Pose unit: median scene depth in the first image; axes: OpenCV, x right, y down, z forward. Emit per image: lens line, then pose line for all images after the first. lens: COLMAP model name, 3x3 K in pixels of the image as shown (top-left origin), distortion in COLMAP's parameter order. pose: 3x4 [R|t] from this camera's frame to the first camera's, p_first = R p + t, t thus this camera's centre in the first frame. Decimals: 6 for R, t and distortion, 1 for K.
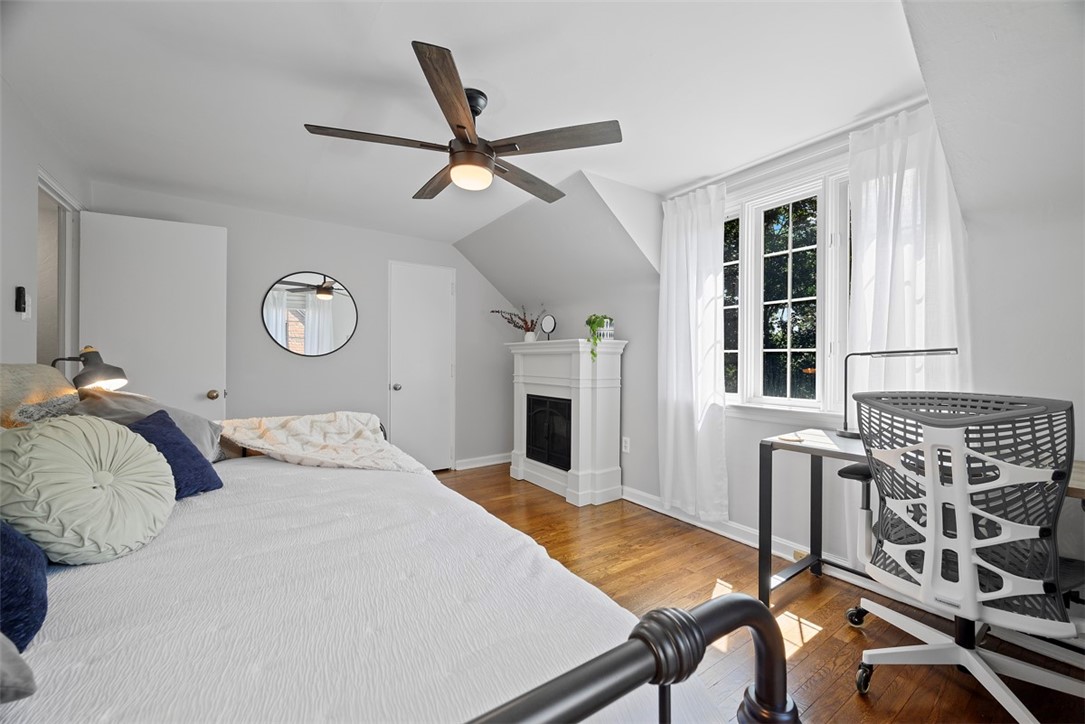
lens RADIAL K [[427.2, 0, 543.8], [0, 427.2, 360.4], [0, 0, 1]] dist [-0.000616, 0.000591]
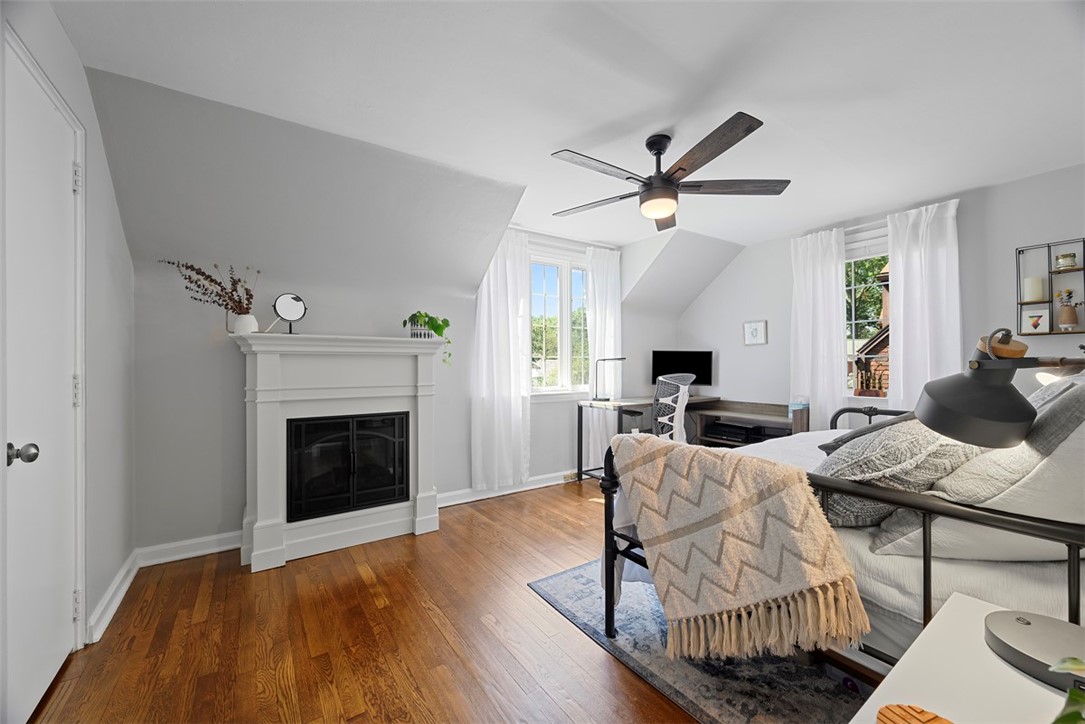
lens RADIAL K [[427.2, 0, 545.5], [0, 427.2, 362.9], [0, 0, 1]] dist [-0.000616, 0.000591]
pose [[0.006348, 0.002574, 0.999977, -0.839089], [0.003697, 0.999990, -0.002597, 0.002250], [-0.999973, 0.003714, 0.006339, 0.812001]]
